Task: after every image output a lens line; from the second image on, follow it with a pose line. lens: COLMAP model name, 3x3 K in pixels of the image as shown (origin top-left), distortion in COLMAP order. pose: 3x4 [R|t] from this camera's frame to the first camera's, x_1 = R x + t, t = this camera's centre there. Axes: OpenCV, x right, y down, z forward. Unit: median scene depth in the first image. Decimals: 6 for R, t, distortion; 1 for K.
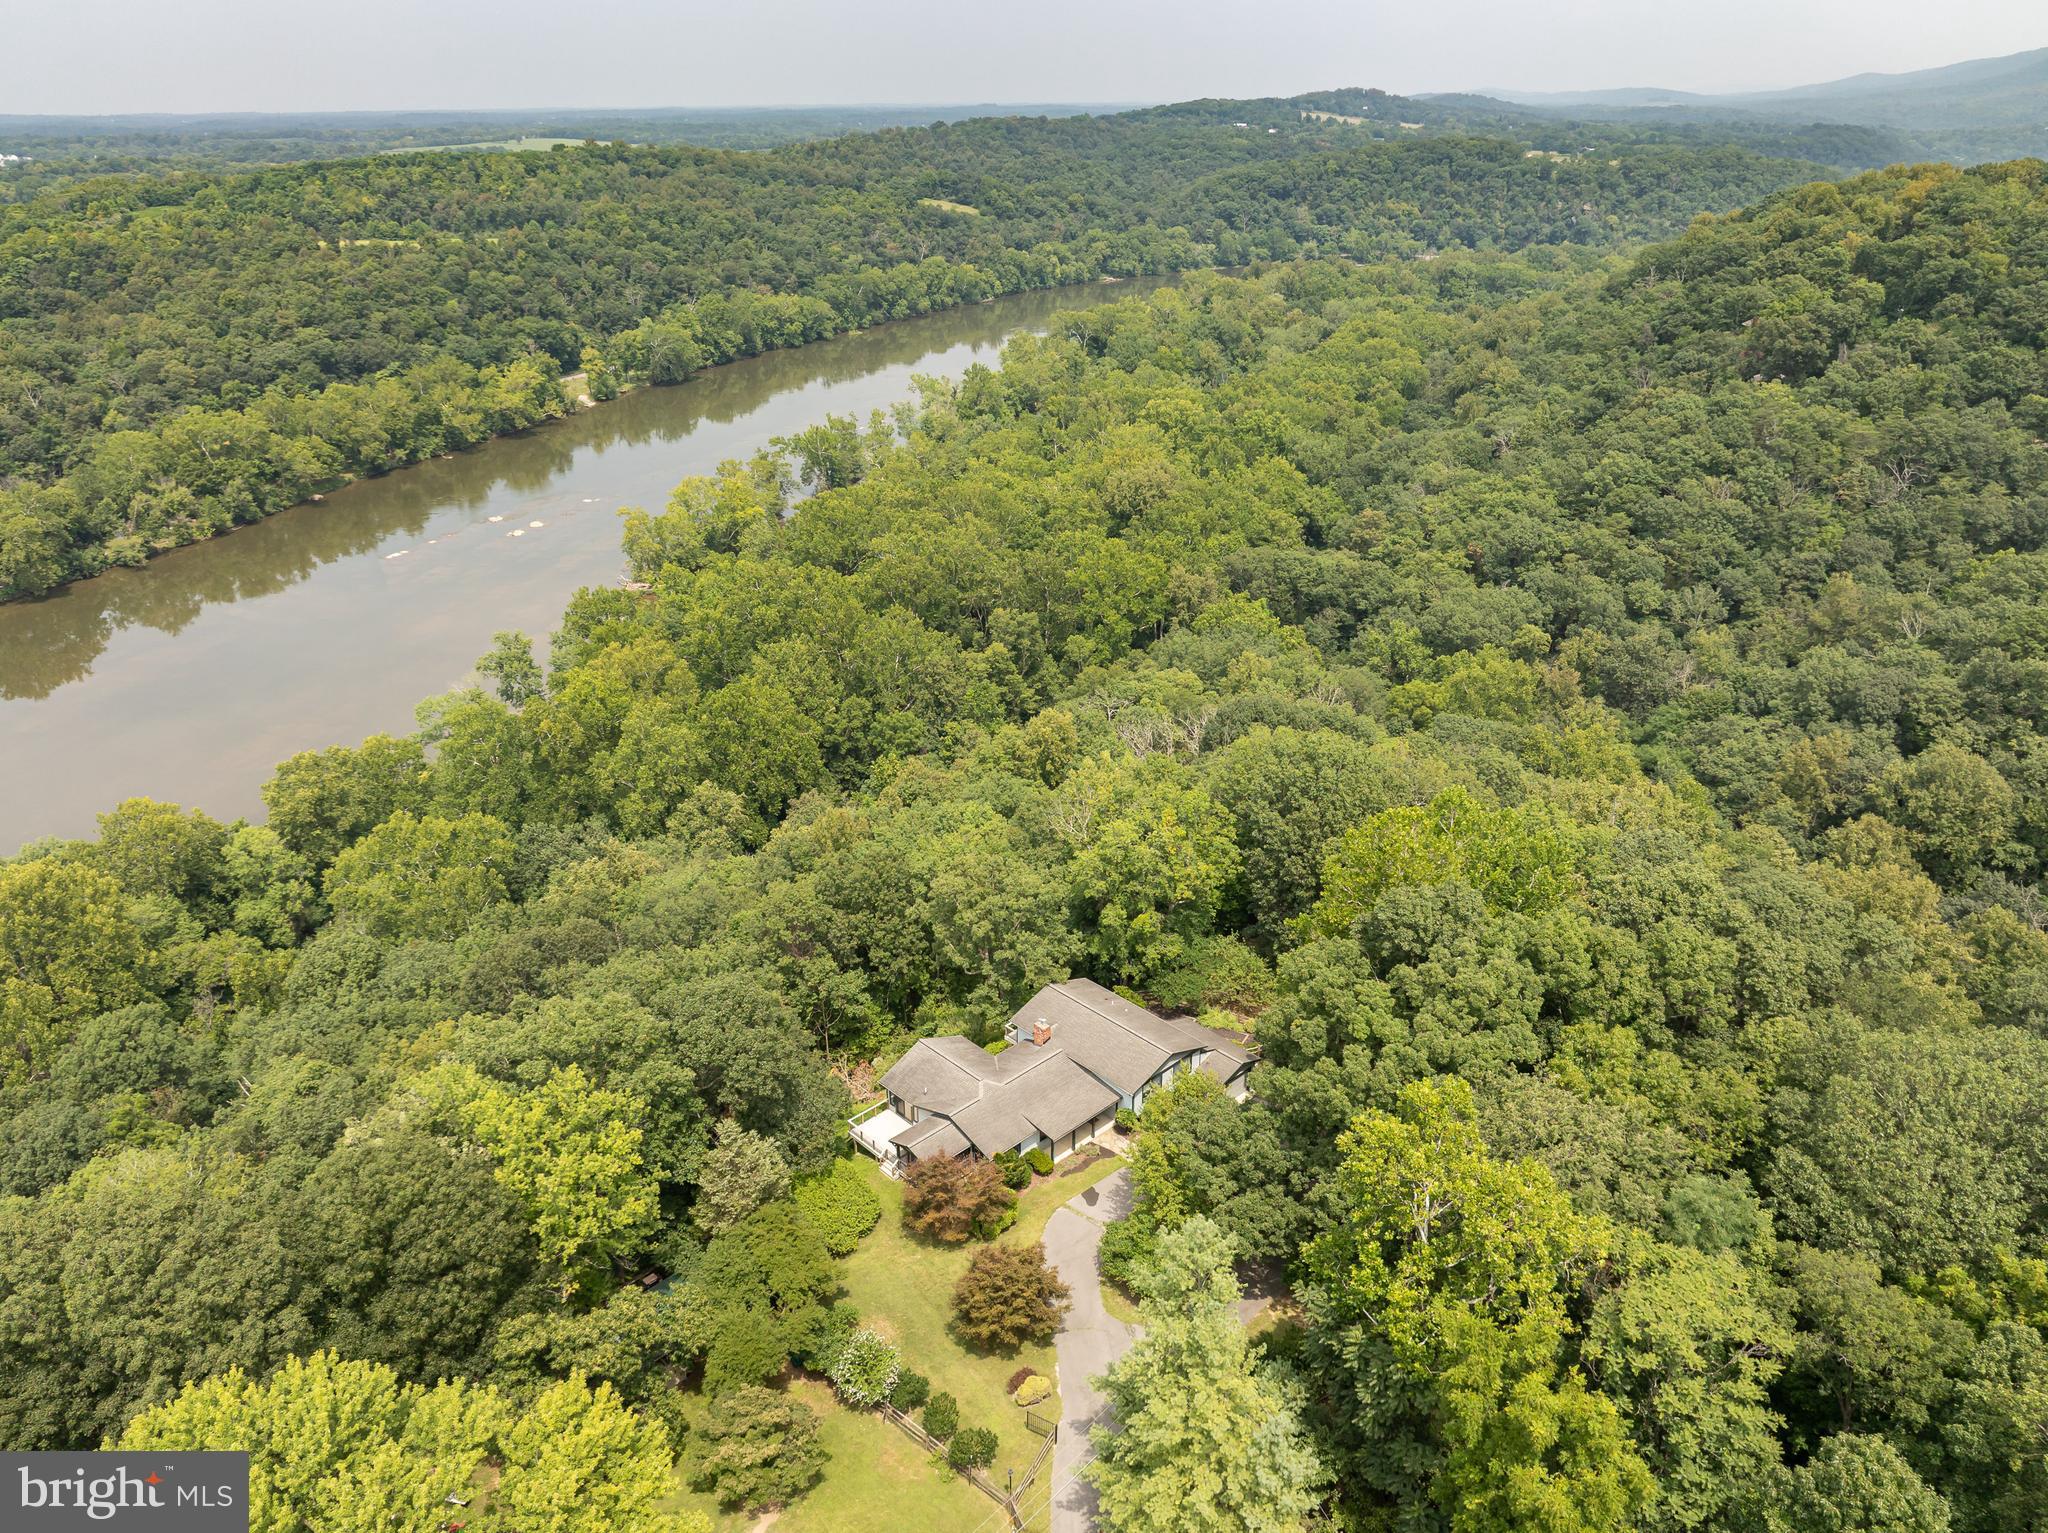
lens RADIAL K [[1453.4, 0, 1028.1], [0, 1453.4, 759.6], [0, 0, 1]] dist [-0.033547, -0.006652]
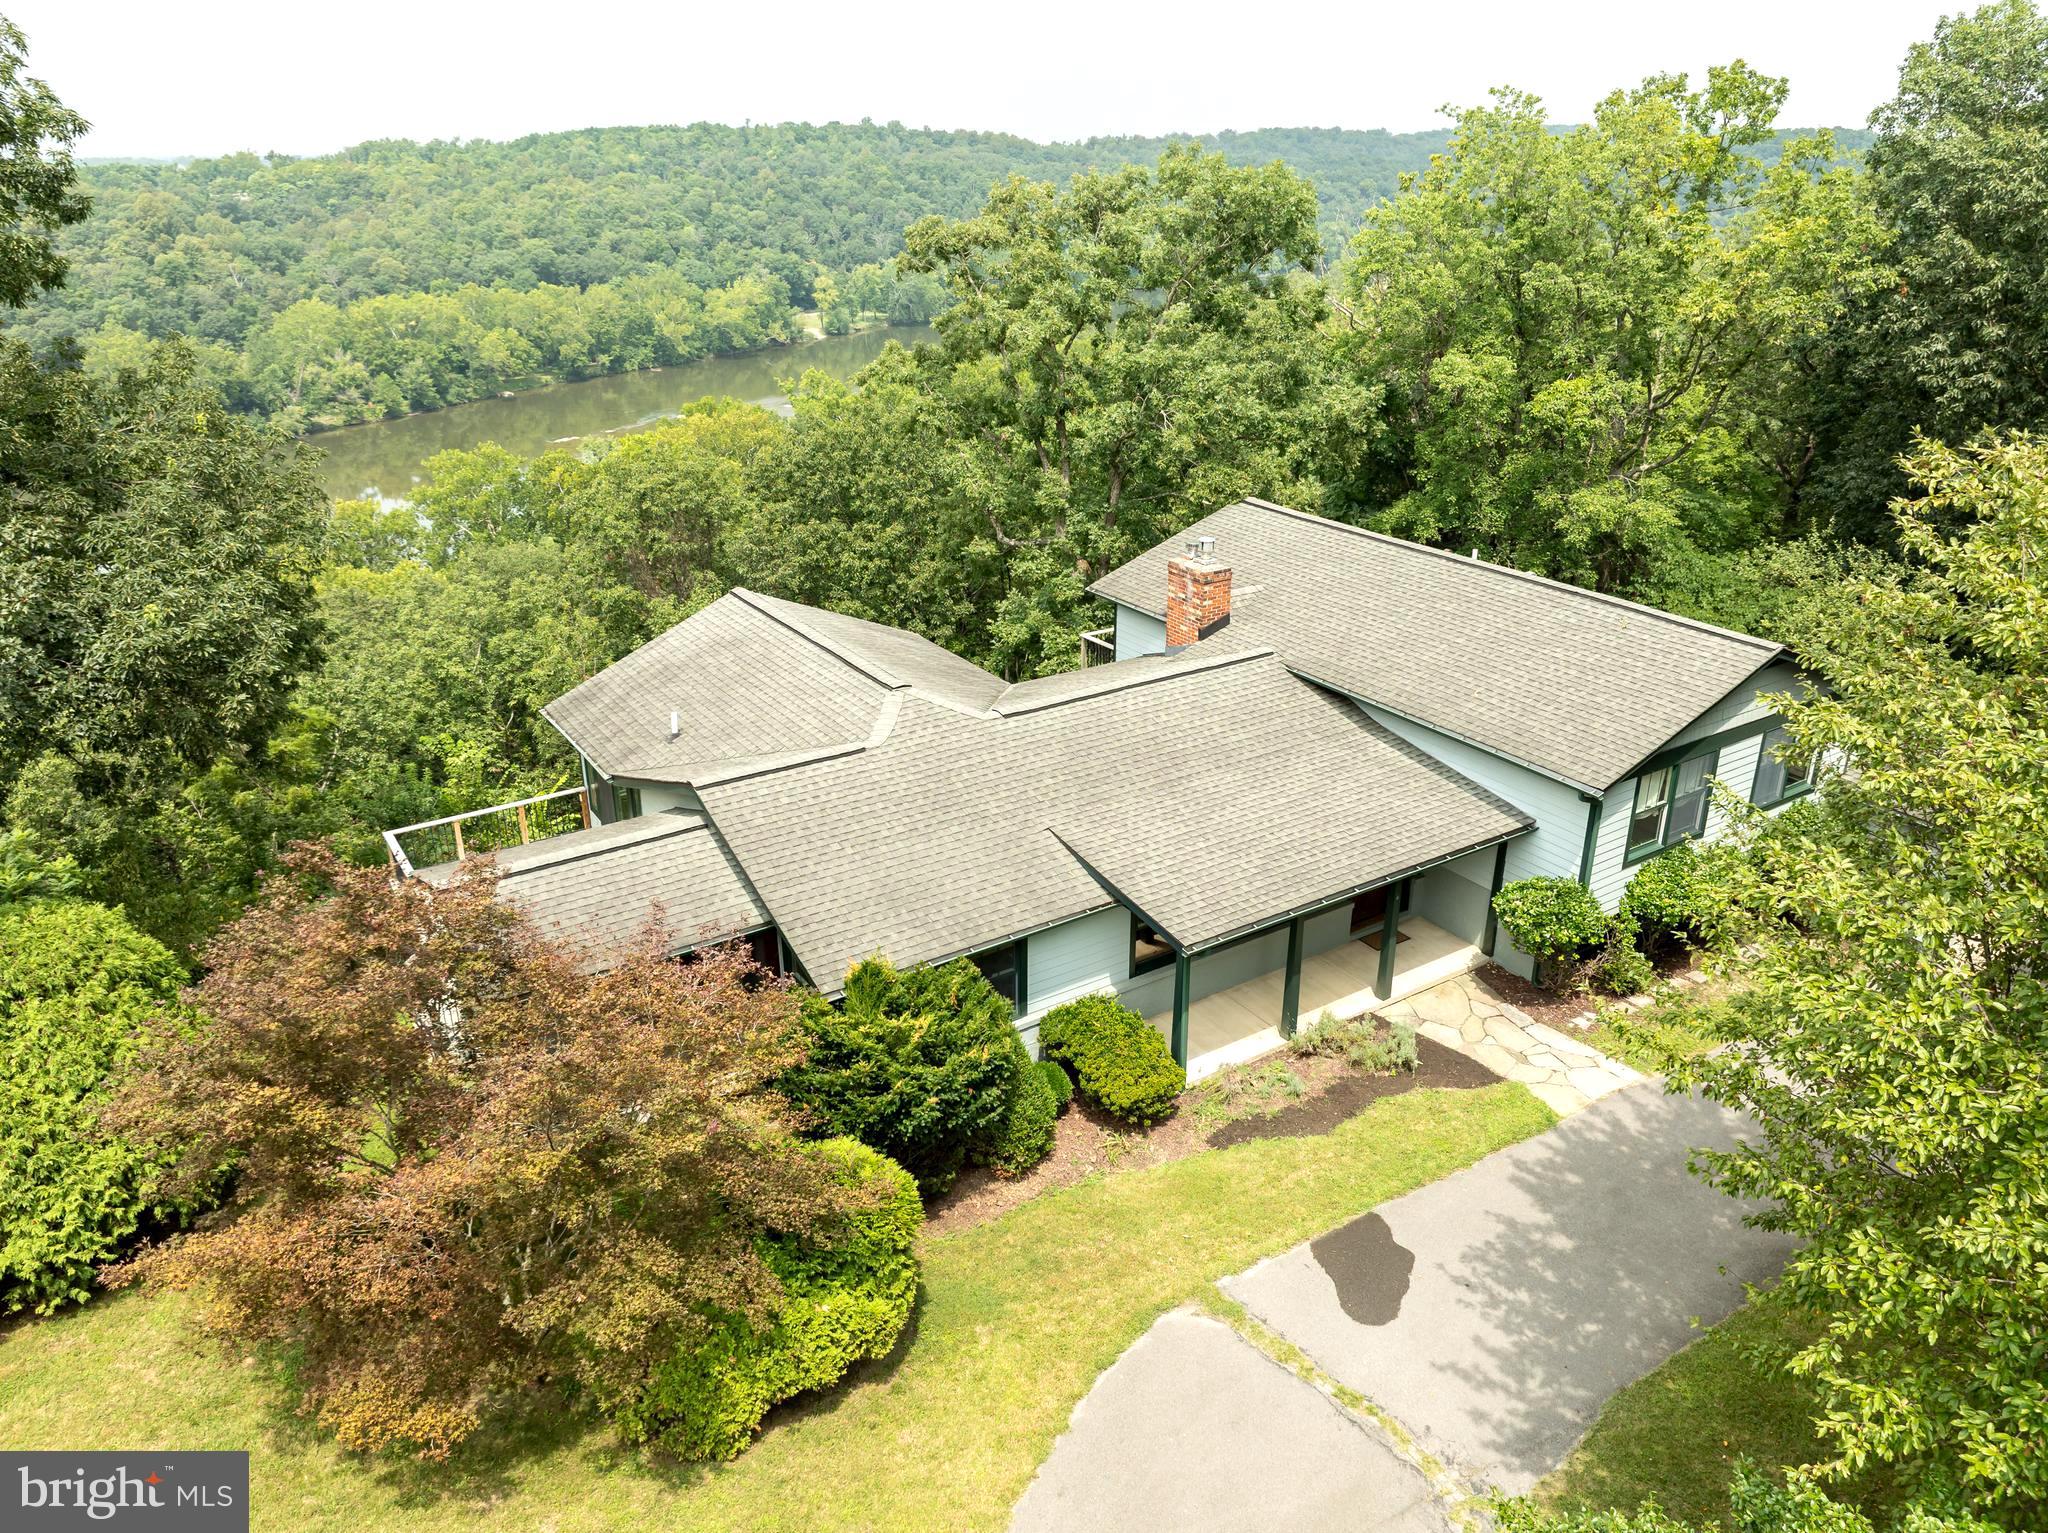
lens RADIAL K [[1453.4, 0, 1028.1], [0, 1453.4, 759.6], [0, 0, 1]] dist [-0.033547, -0.006652]
pose [[0.982817, 0.074388, -0.168929, 0.010713], [-0.079911, 0.996460, -0.026123, 0.094468], [0.166388, 0.039174, 0.985282, 0.311523]]
